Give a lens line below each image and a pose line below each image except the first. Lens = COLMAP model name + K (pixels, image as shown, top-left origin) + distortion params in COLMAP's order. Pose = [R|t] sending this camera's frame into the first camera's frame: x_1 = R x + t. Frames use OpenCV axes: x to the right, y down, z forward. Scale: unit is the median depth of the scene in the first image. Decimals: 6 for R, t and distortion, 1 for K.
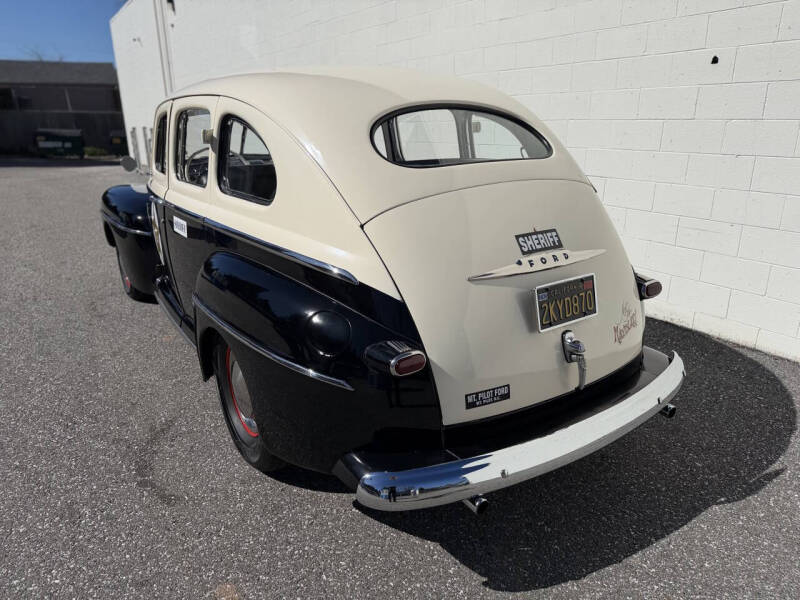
lens RADIAL K [[575.1, 0, 408.1], [0, 575.1, 302.1], [0, 0, 1]] dist [-0.000751, -0.007263]
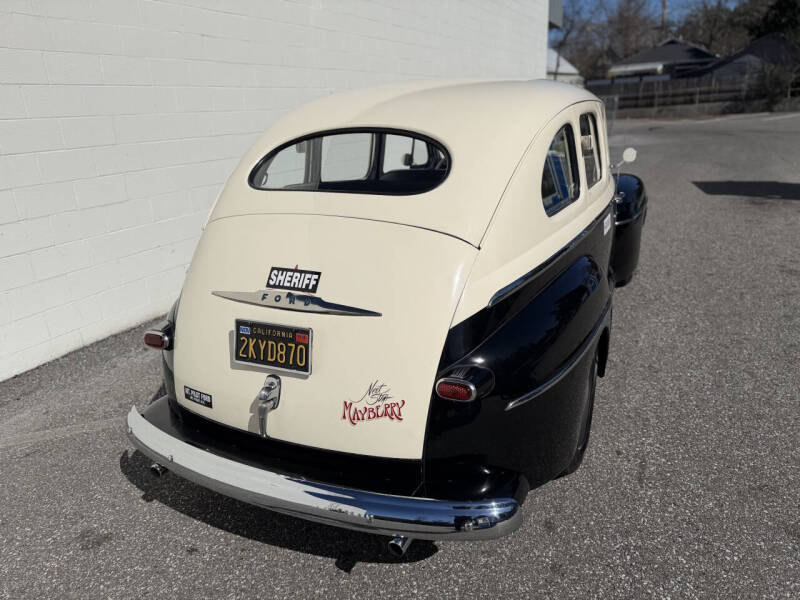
lens RADIAL K [[572.5, 0, 400.0], [0, 572.5, 300.0], [0, 0, 1]] dist [-0.000477, -0.004103]
pose [[0.523055, 0.263325, -0.810601, 1.023719], [-0.242915, 0.957687, 0.154361, -0.244243], [0.816949, 0.116168, 0.564888, 0.563368]]
